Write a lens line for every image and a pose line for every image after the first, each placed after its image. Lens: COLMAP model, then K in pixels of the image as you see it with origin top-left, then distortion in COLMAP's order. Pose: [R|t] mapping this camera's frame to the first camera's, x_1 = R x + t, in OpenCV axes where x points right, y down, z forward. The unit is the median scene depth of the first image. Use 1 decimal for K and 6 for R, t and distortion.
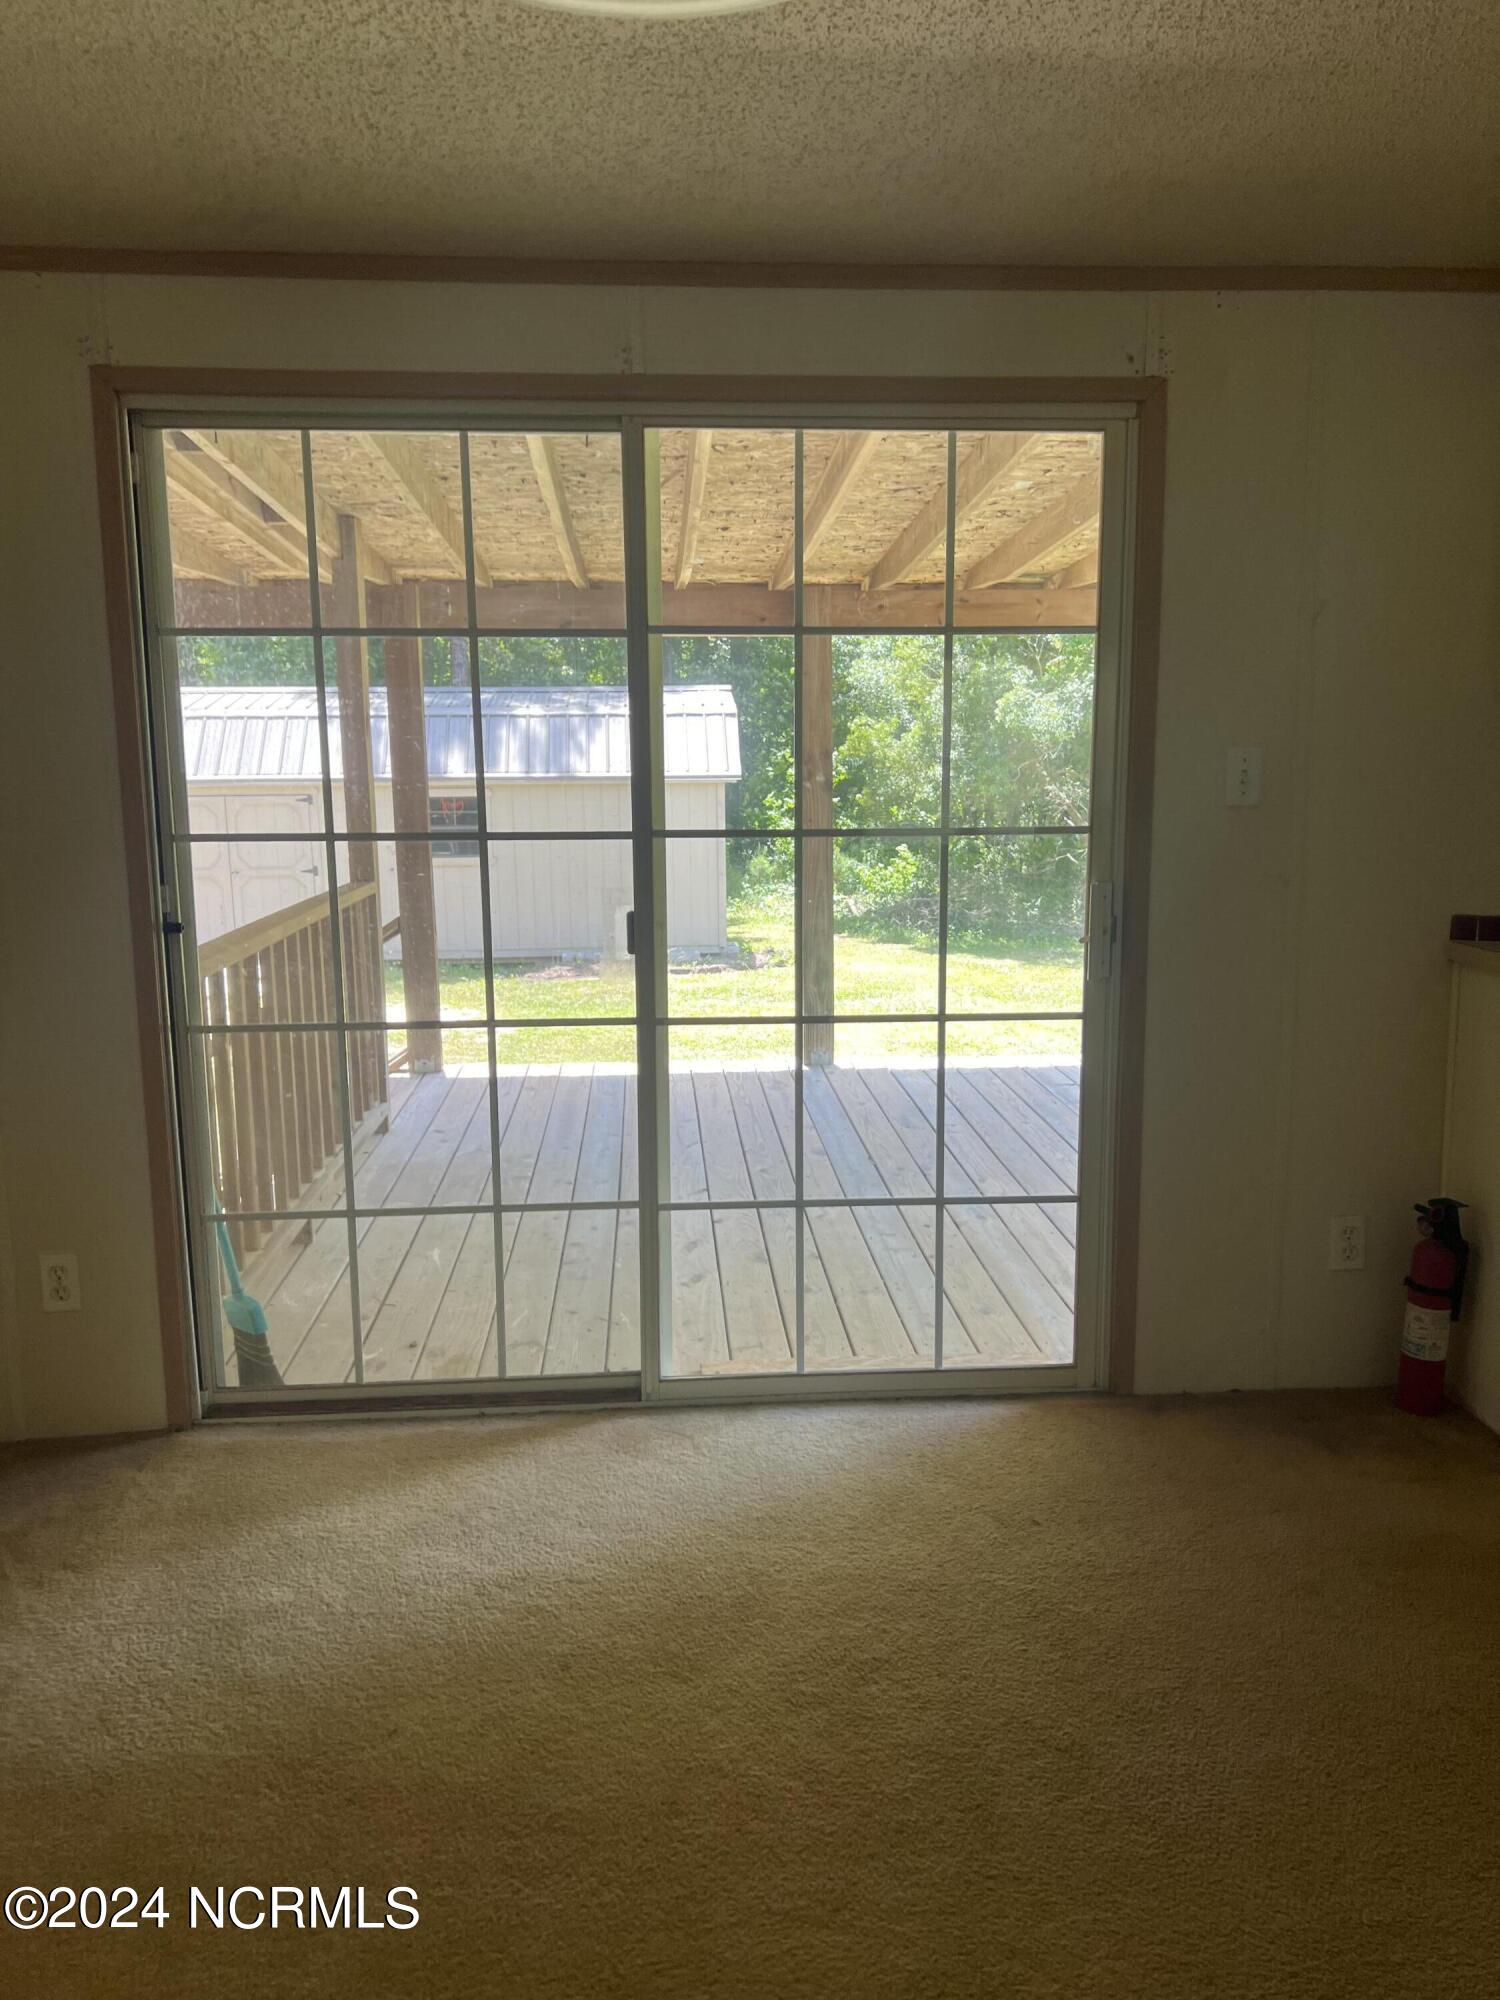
lens RADIAL K [[1498.8, 0, 762.3], [0, 1498.8, 1004.9], [0, 0, 1]] dist [0.056667, -0.069154]
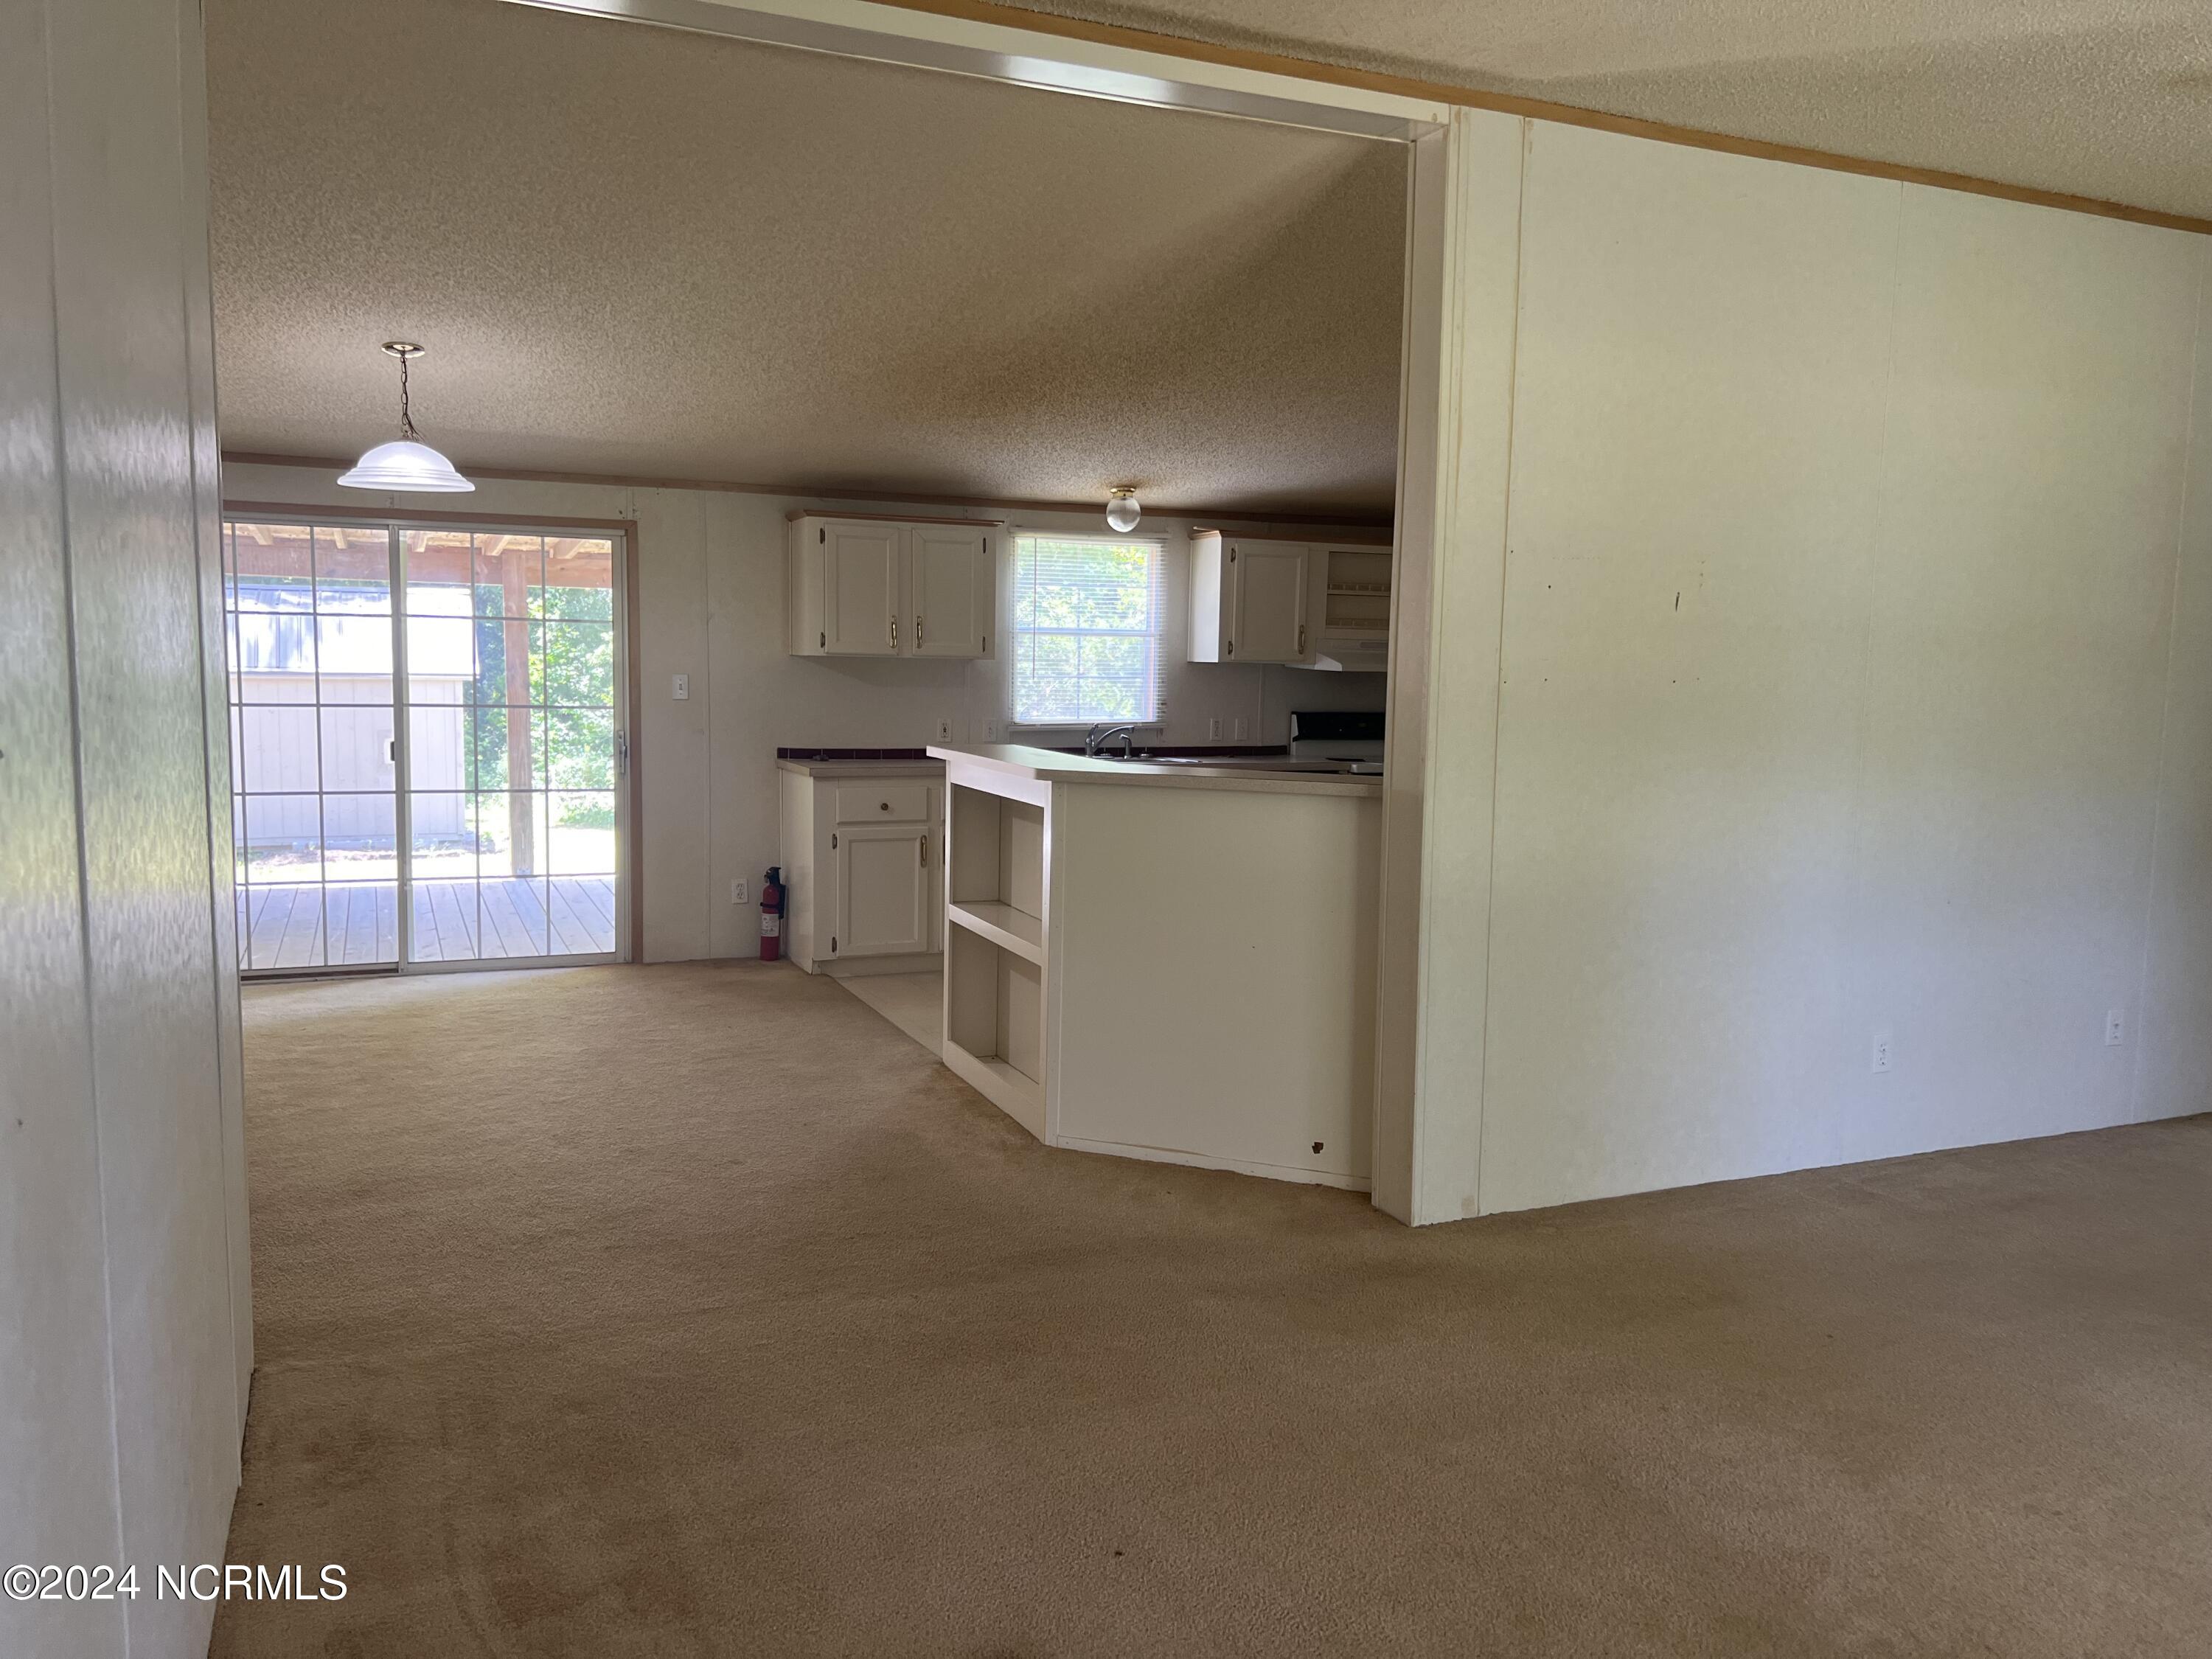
lens RADIAL K [[1657.7, 0, 1125.9], [0, 1657.7, 830.3], [0, 0, 1]] dist [0.056667, -0.069154]
pose [[0.940662, -0.010139, 0.339192, 0.084846], [0.031050, 0.997932, -0.056278, 0.223079], [-0.337920, 0.063470, 0.939032, -1.538919]]
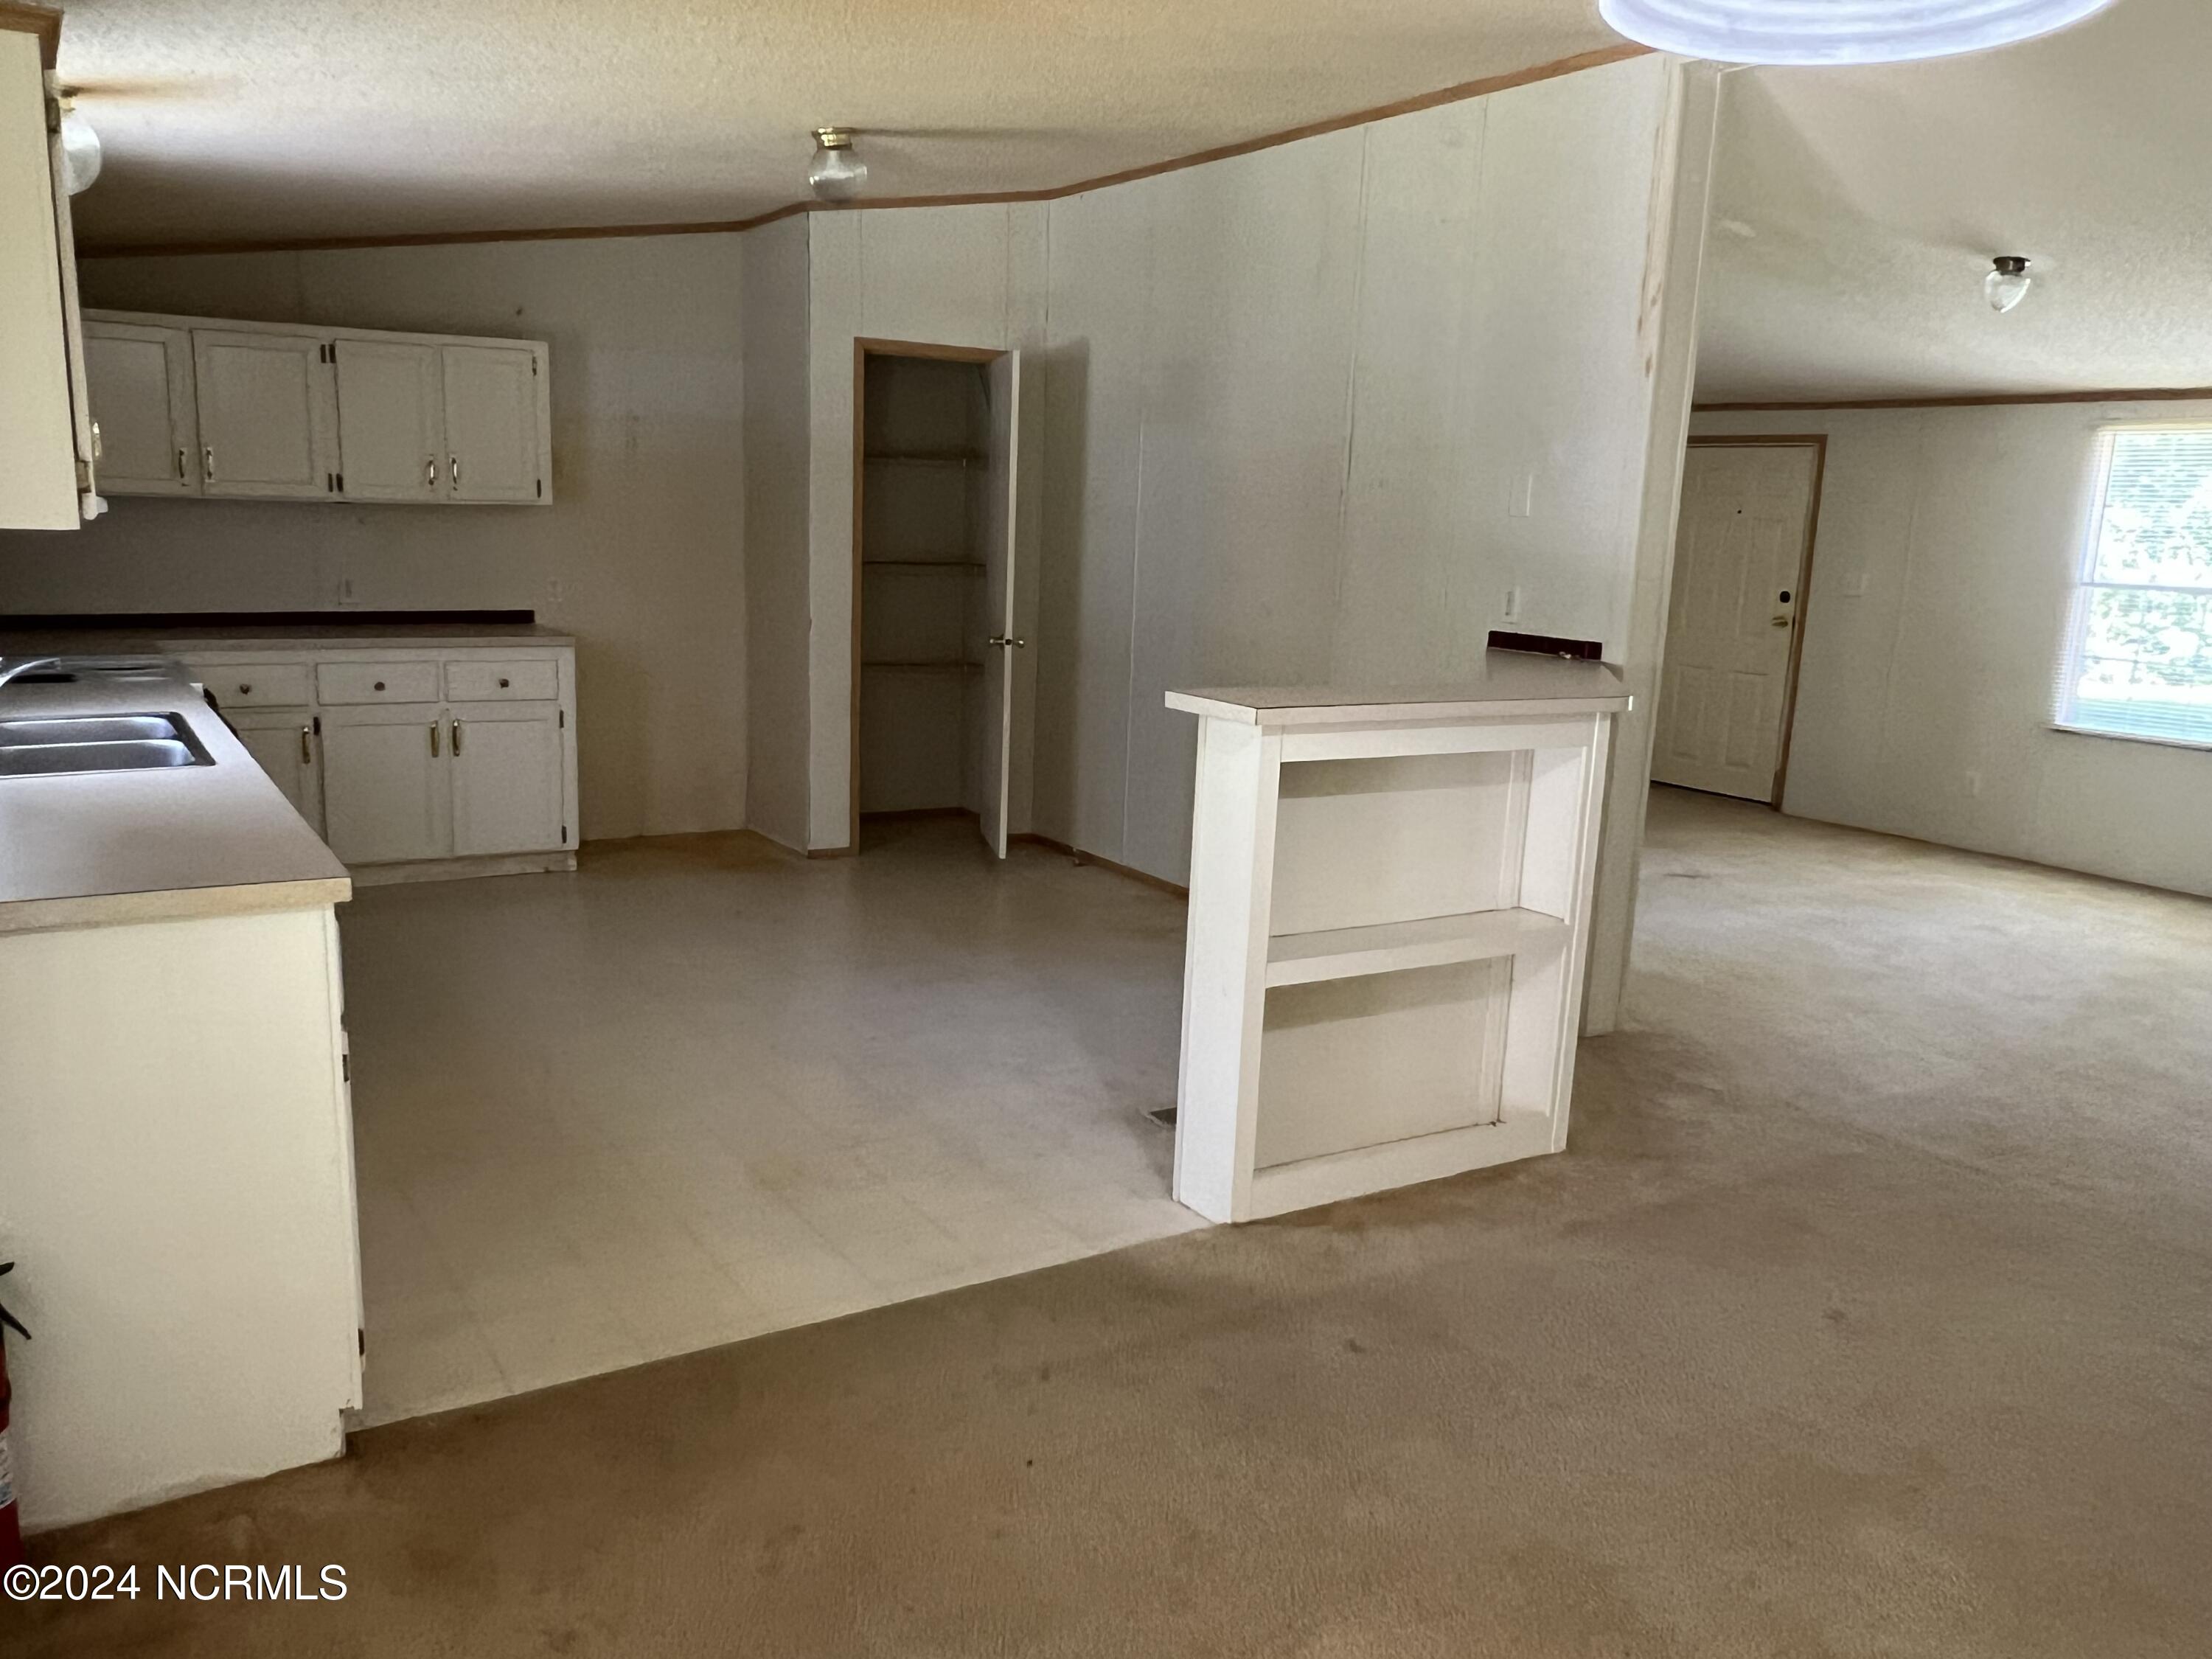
lens RADIAL K [[1657.7, 0, 1059.3], [0, 1657.7, 849.6], [0, 0, 1]] dist [0.056667, -0.069154]
pose [[-0.457047, -0.185949, 0.869788, -0.365365], [0.118363, 0.956489, 0.266680, -0.187627], [-0.881532, 0.224836, -0.415152, 0.799216]]
